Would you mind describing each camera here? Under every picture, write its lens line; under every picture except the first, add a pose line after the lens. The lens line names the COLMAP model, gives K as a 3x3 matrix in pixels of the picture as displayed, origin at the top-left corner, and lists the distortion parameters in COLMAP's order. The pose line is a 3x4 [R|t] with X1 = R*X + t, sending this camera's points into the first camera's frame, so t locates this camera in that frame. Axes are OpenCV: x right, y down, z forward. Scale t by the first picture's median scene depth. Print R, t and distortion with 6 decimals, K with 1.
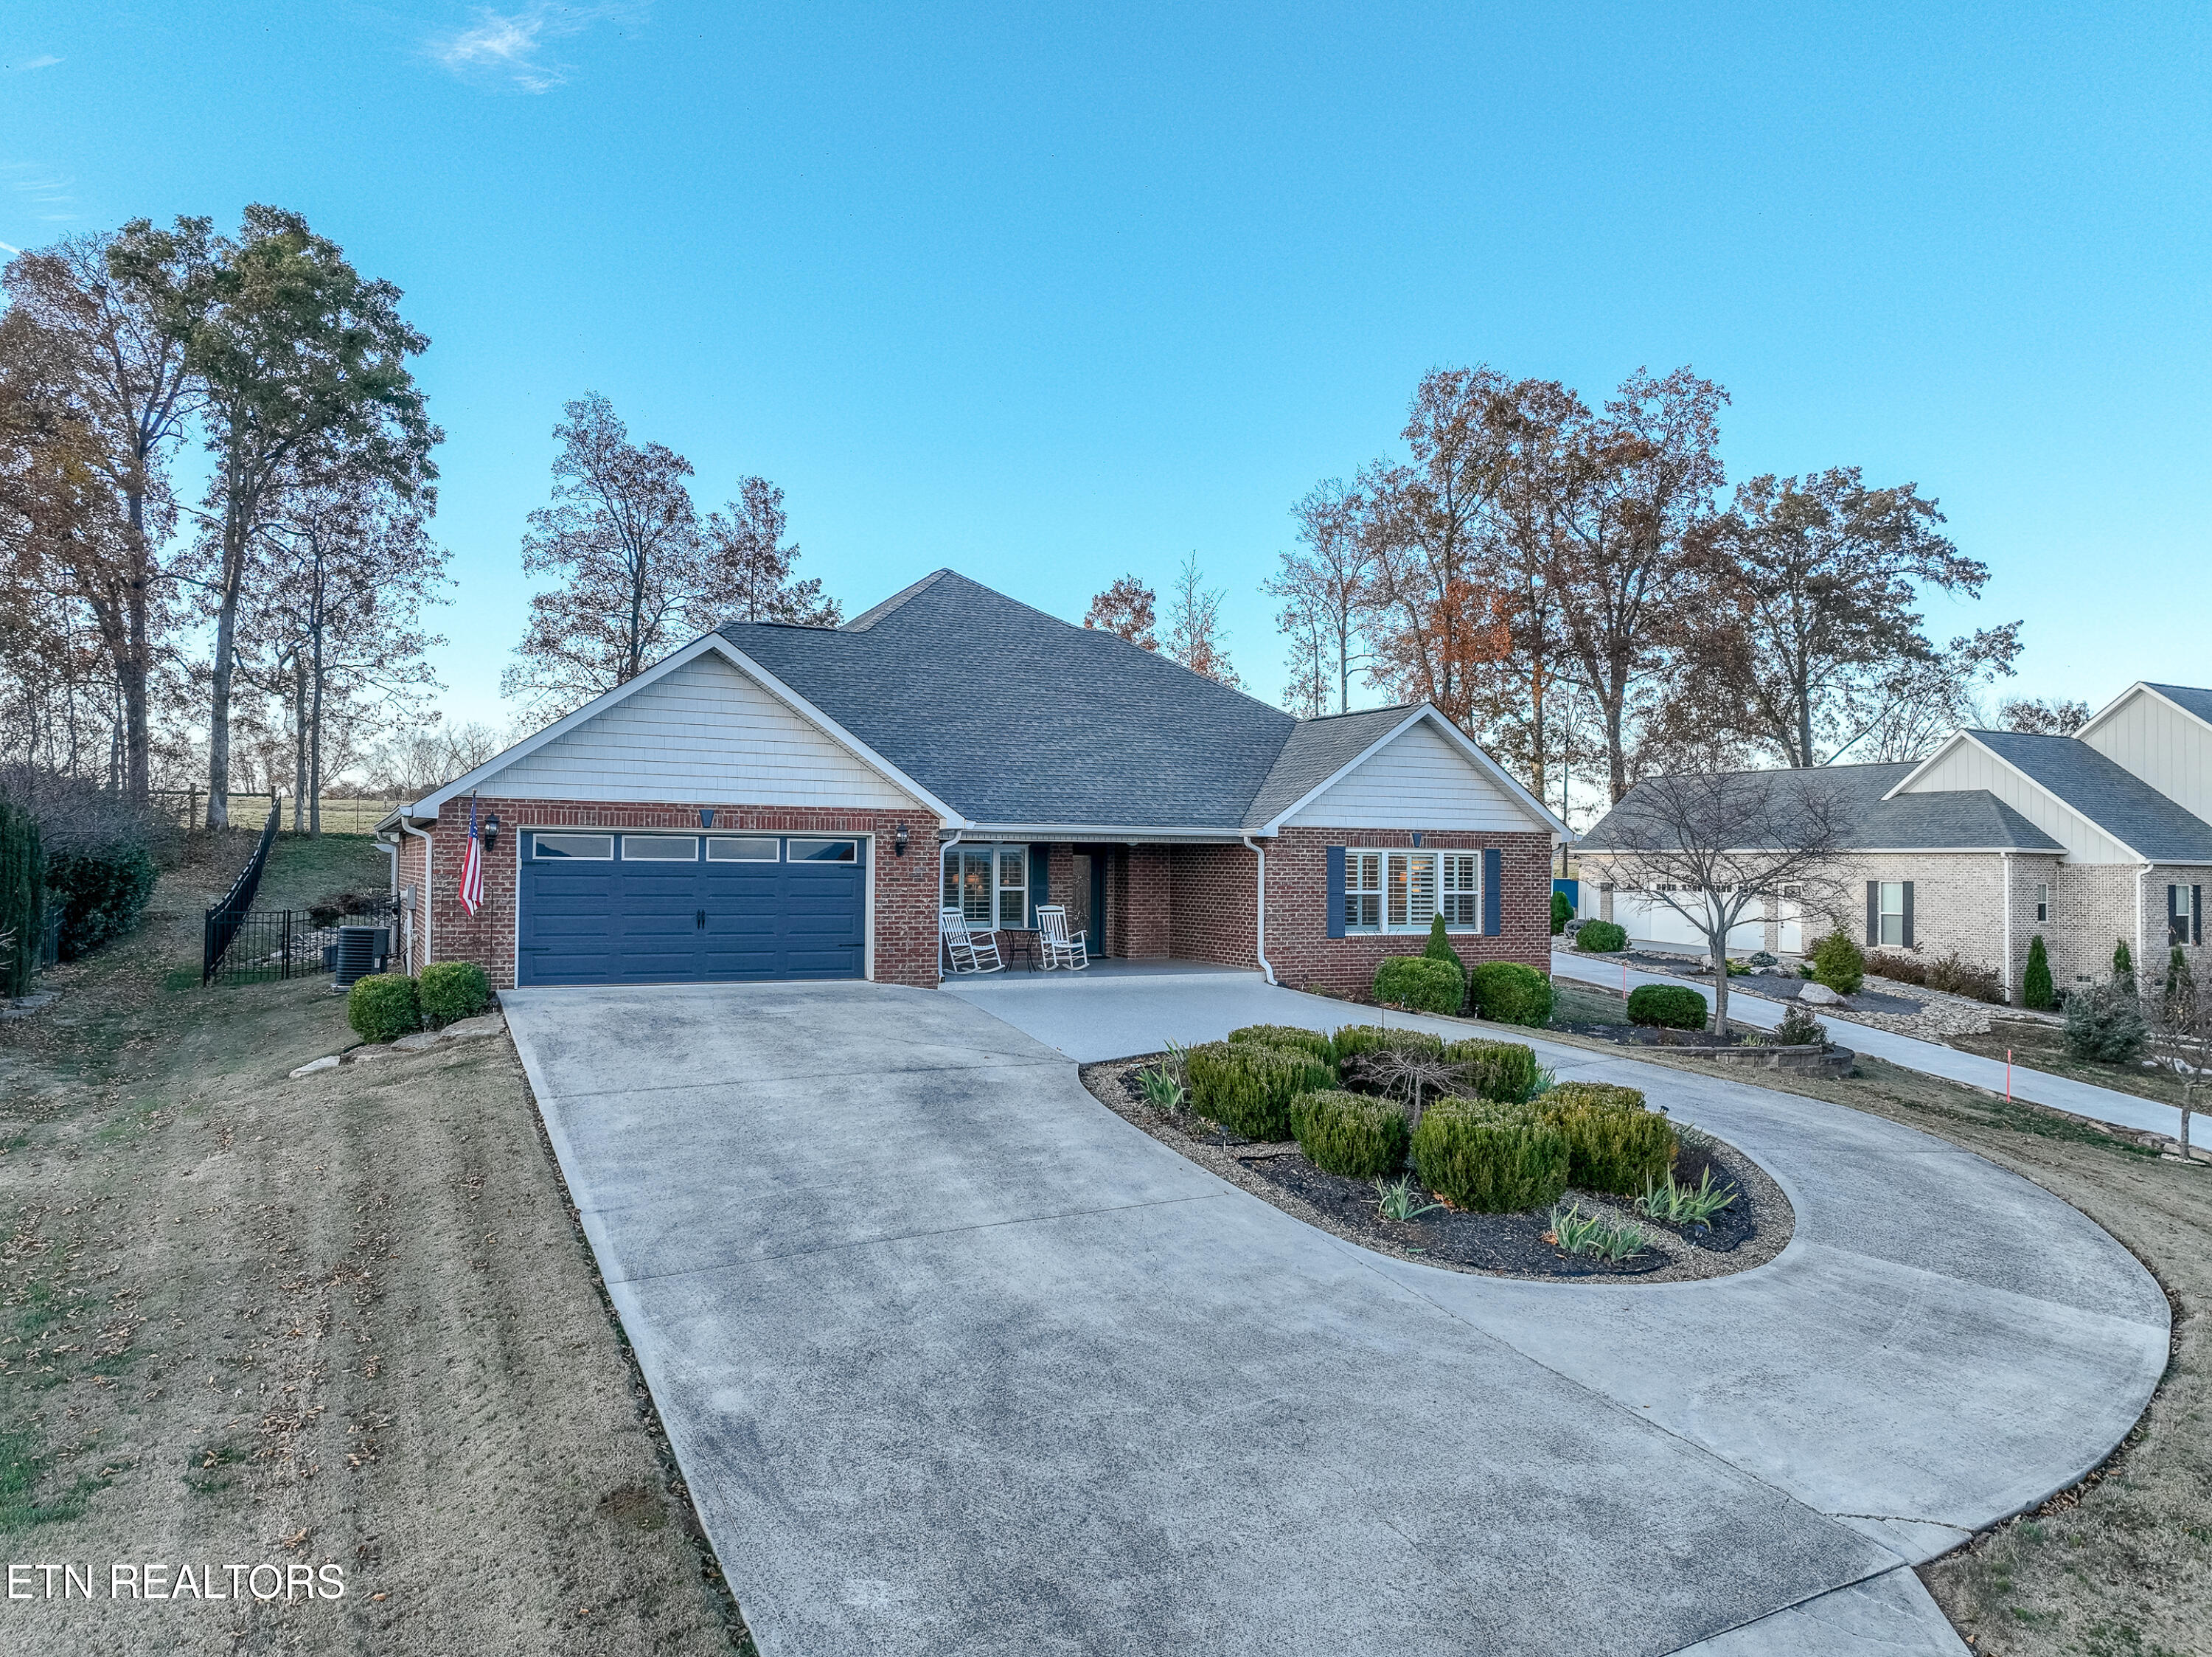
lens RADIAL K [[1551.1, 0, 1114.7], [0, 1551.1, 829.6], [0, 0, 1]] dist [0.005673, 0.007558]
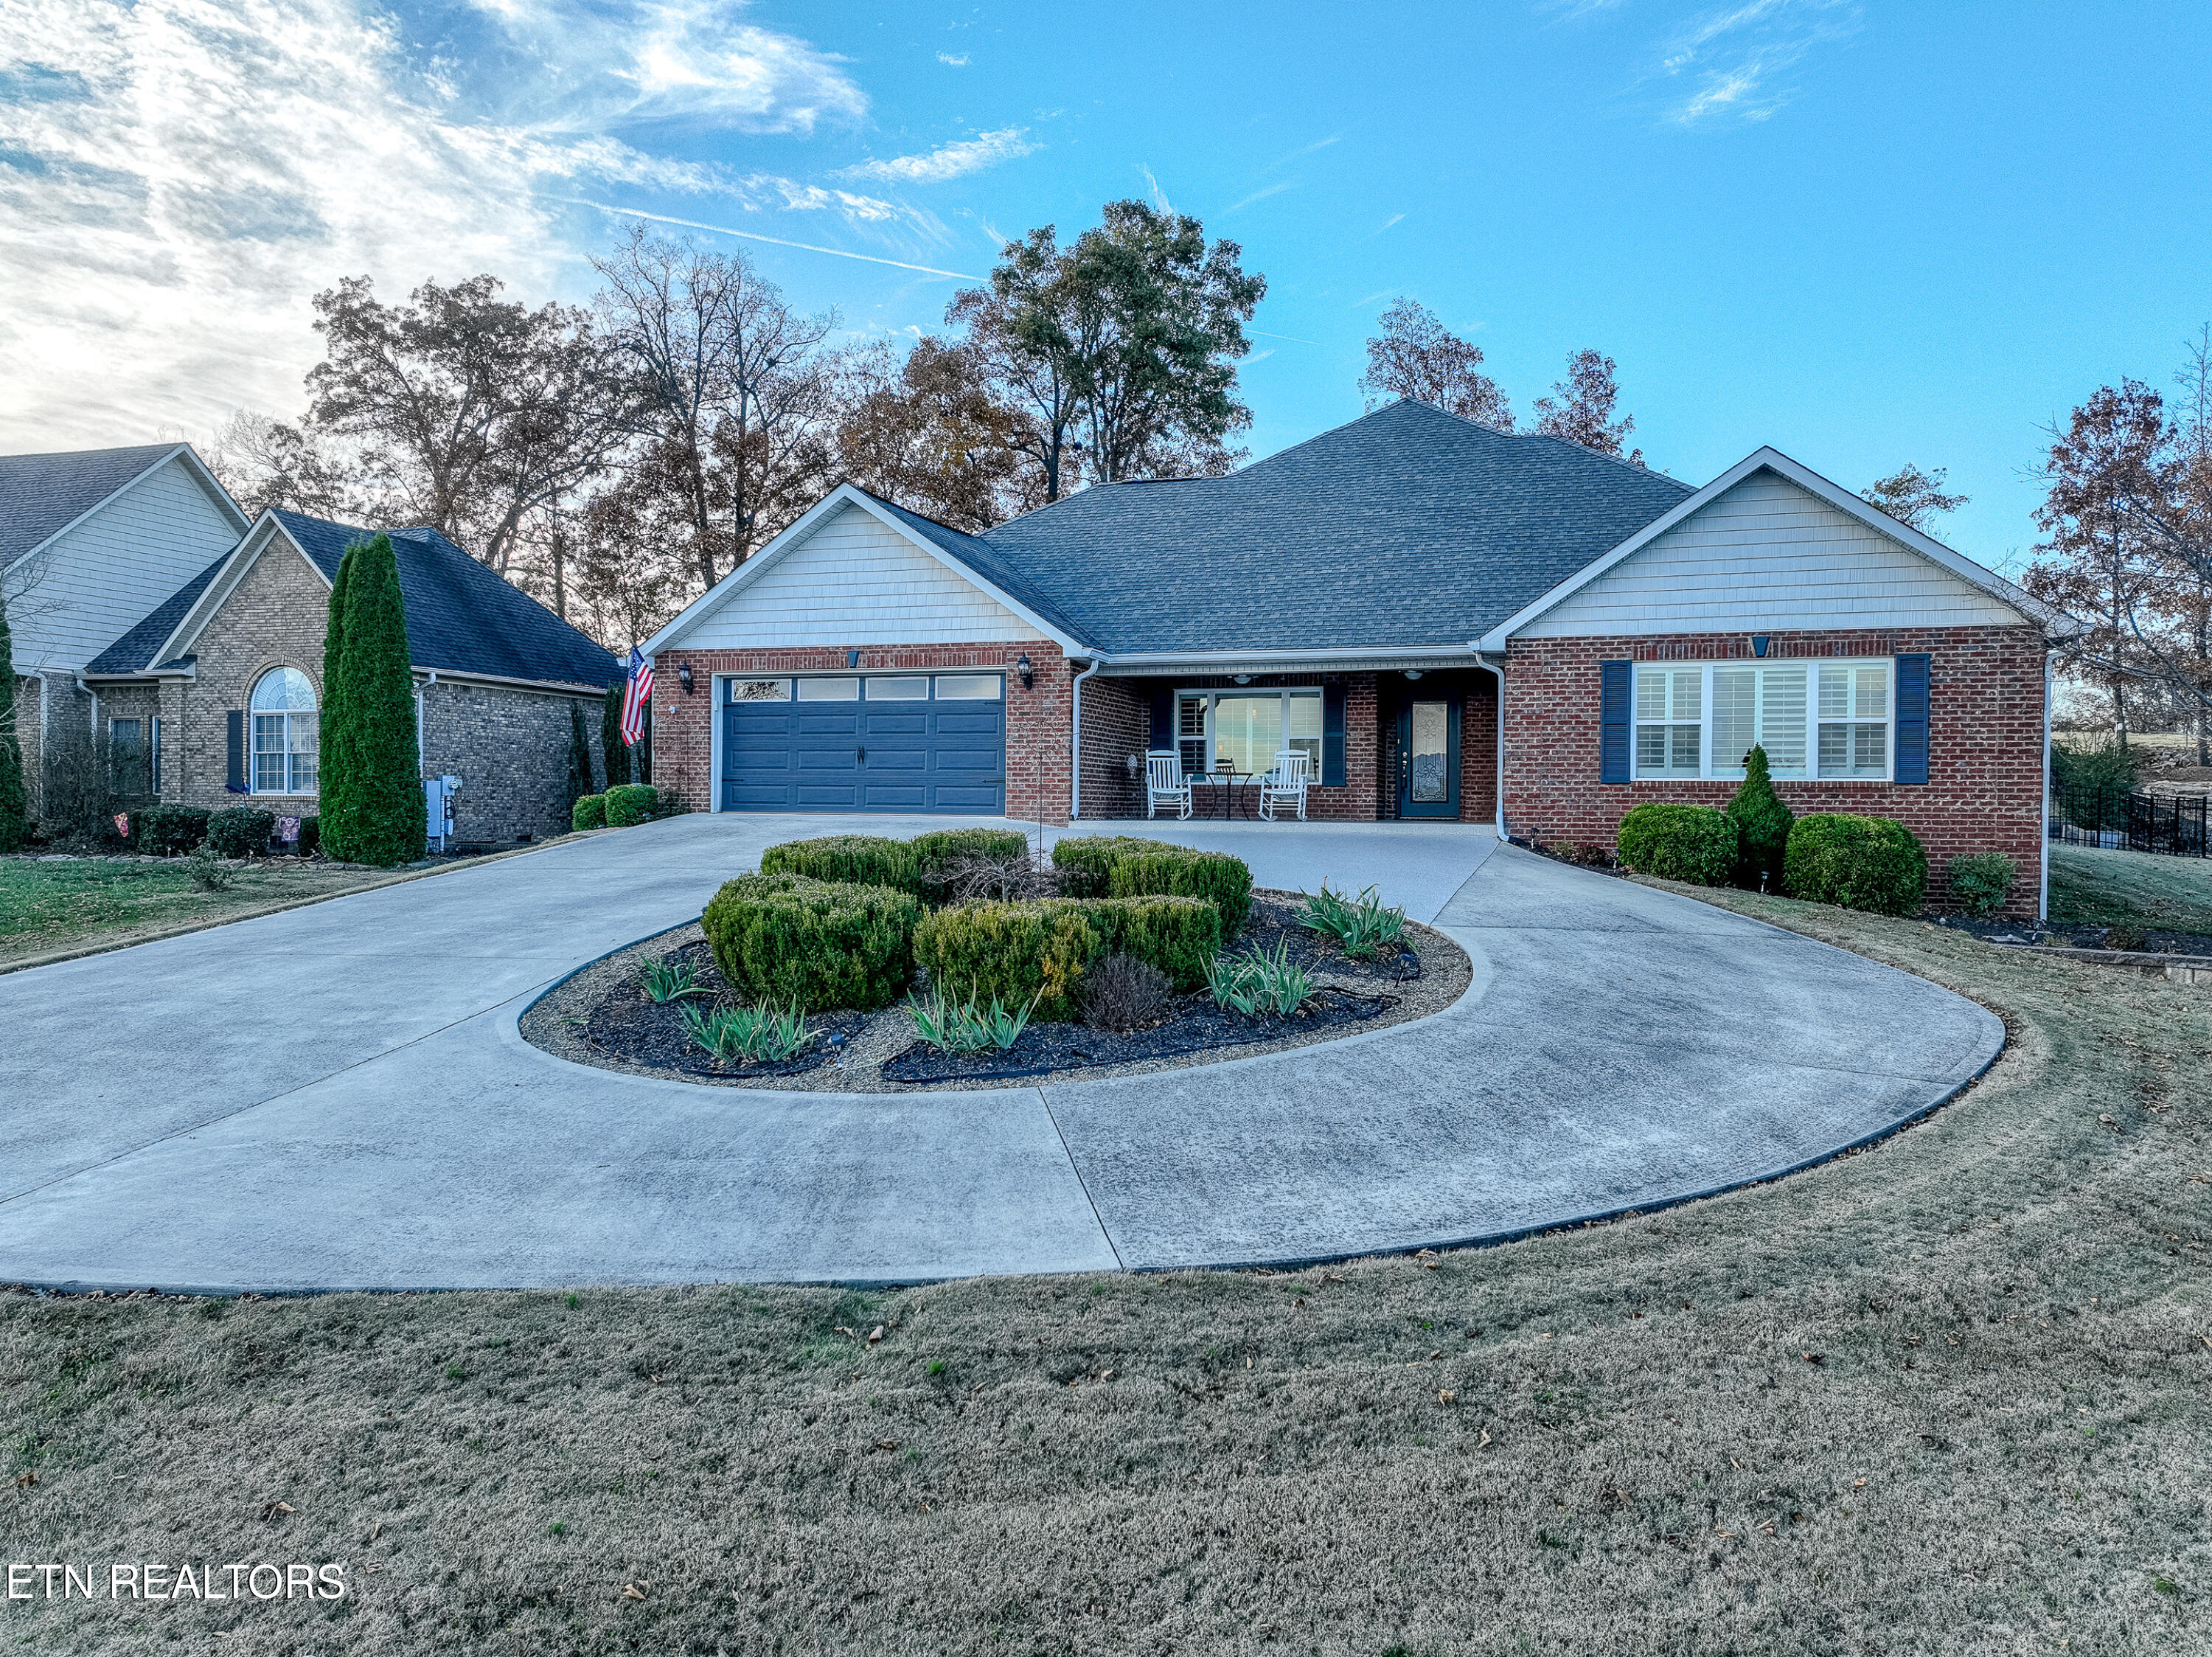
lens RADIAL K [[1585.0, 0, 1118.9], [0, 1585.0, 829.5], [0, 0, 1]] dist [0.004953, 0.009492]
pose [[0.703568, 0.003494, -0.710619, 0.290120], [0.014070, 0.999723, 0.018846, 0.041644], [0.710488, -0.023258, 0.703325, 0.162811]]
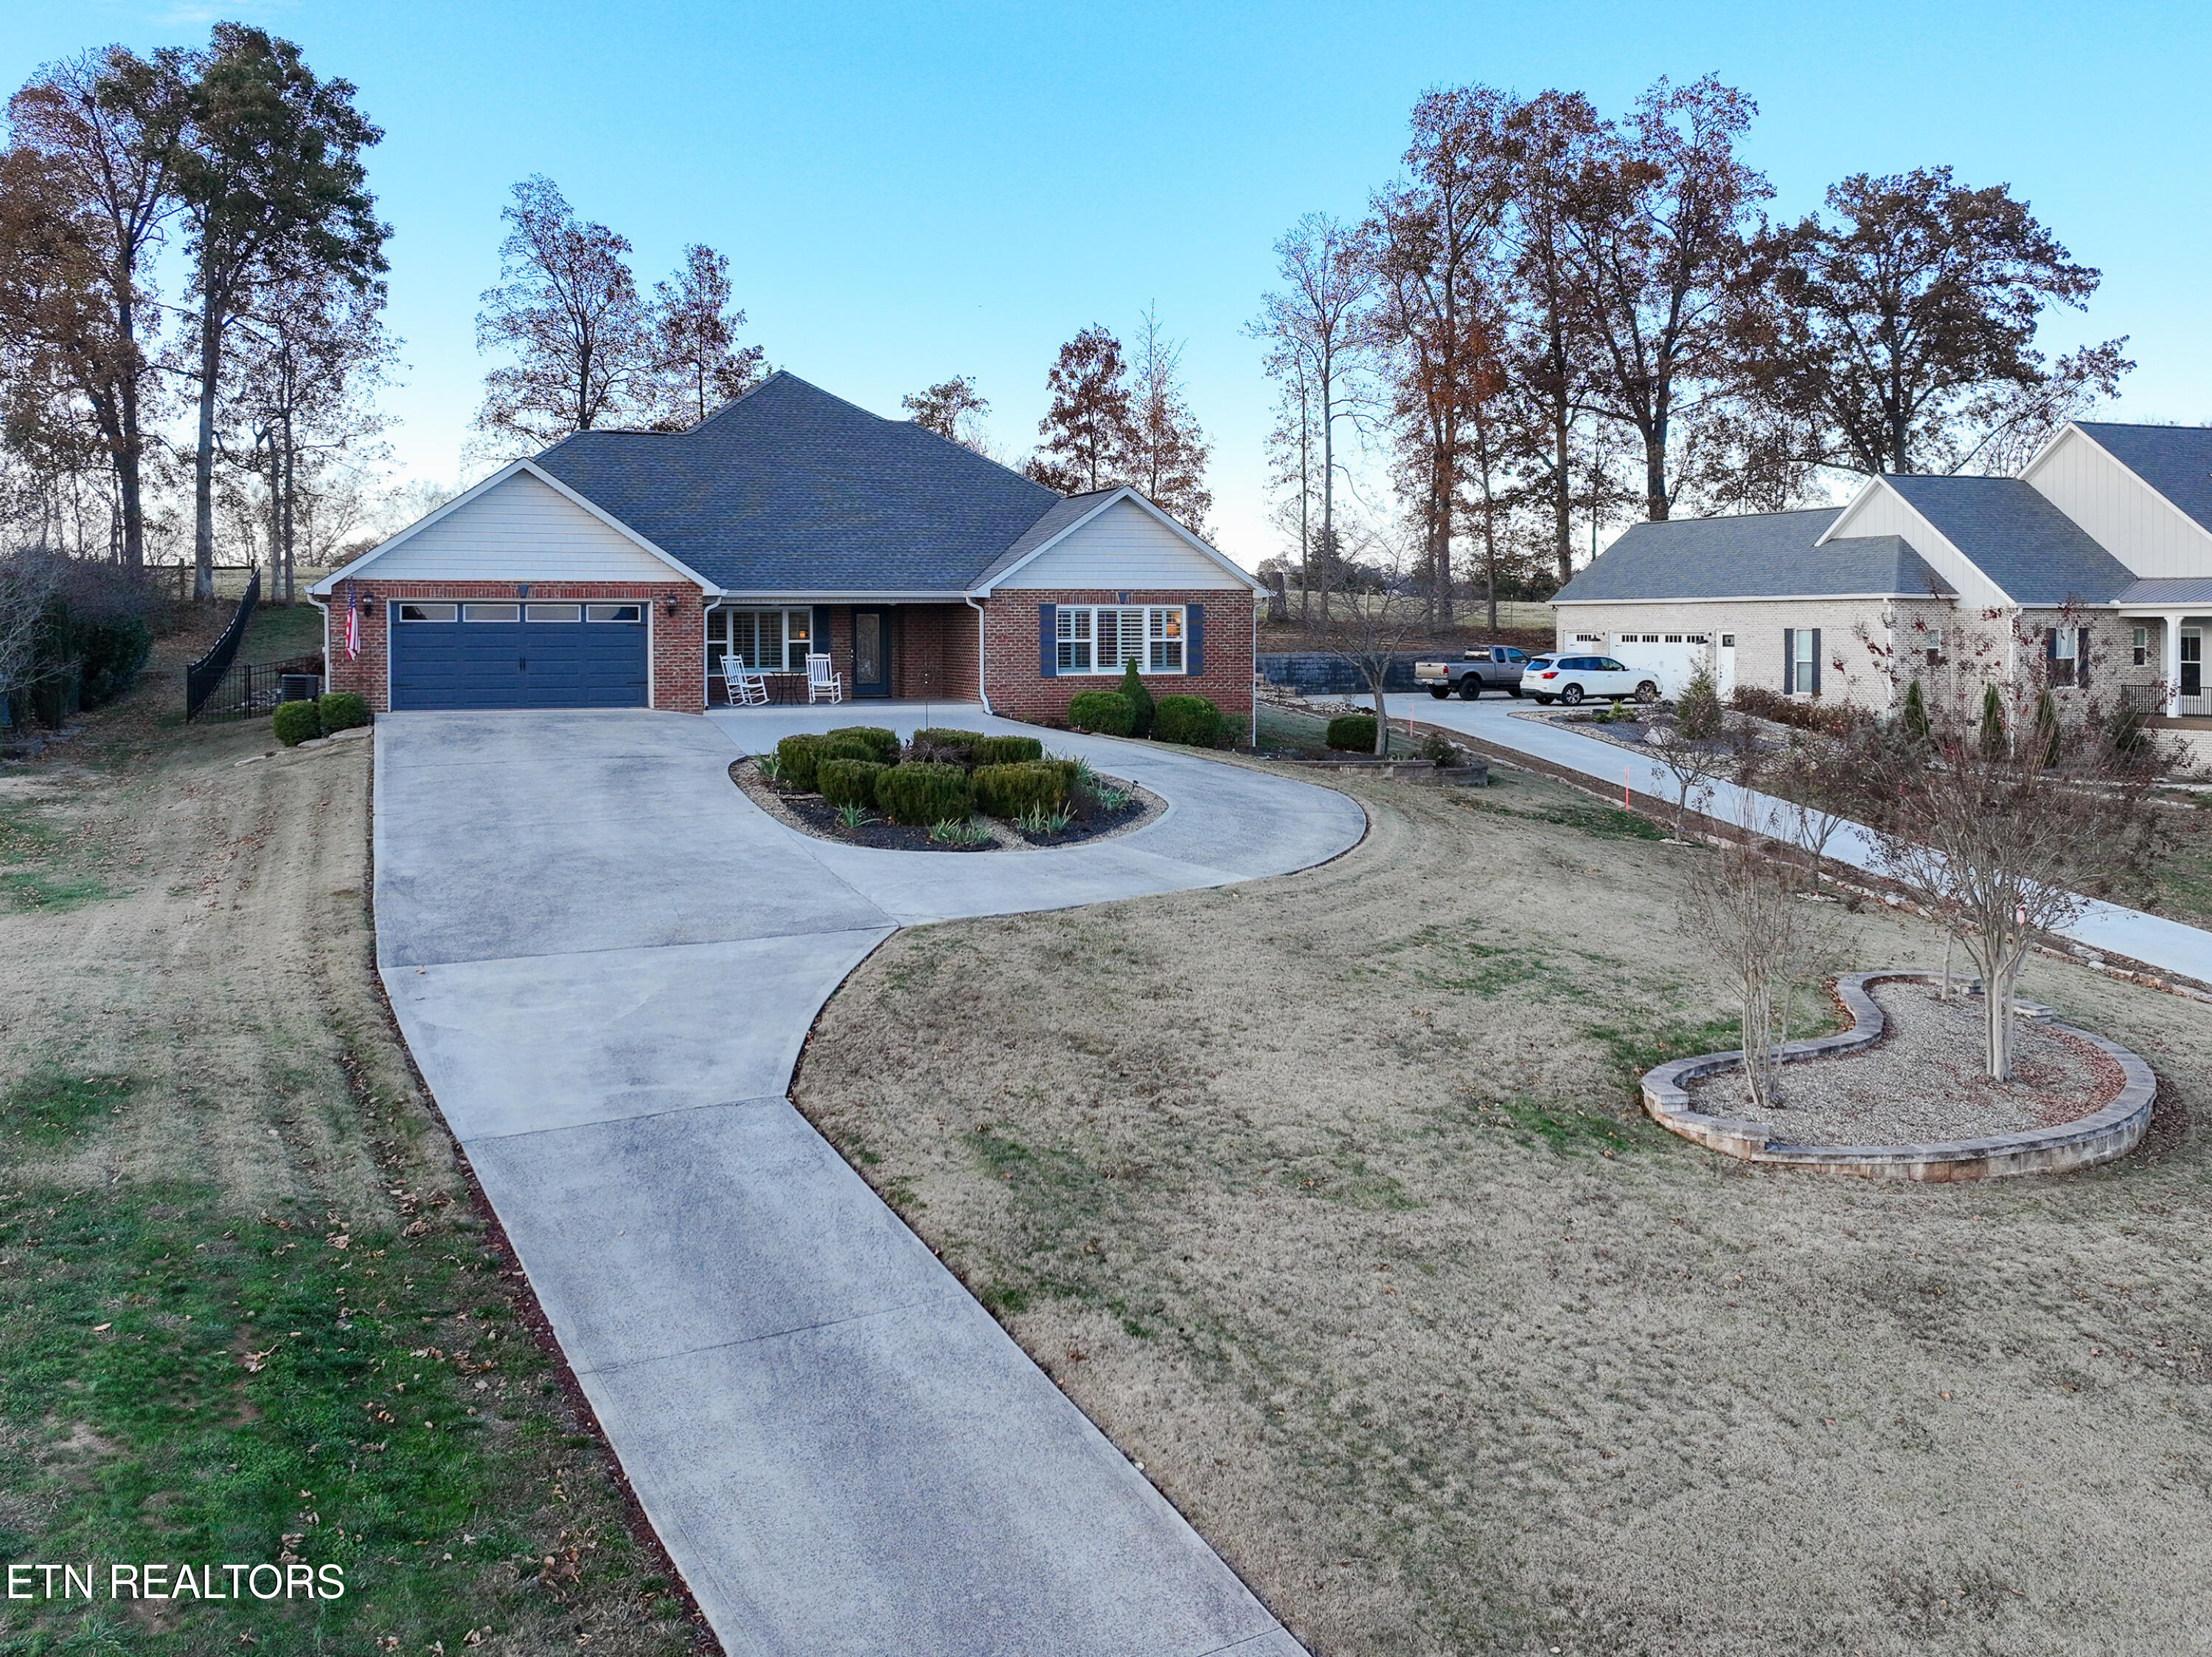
lens RADIAL K [[1987.1, 0, 1129.6], [0, 1987.1, 639.1], [0, 0, 1]] dist [0.017169, -0.019705]
pose [[0.995168, -0.012388, -0.097401, 0.203721], [0.015239, 0.999475, 0.028584, -0.003097], [0.096996, -0.029930, 0.994835, -0.326265]]
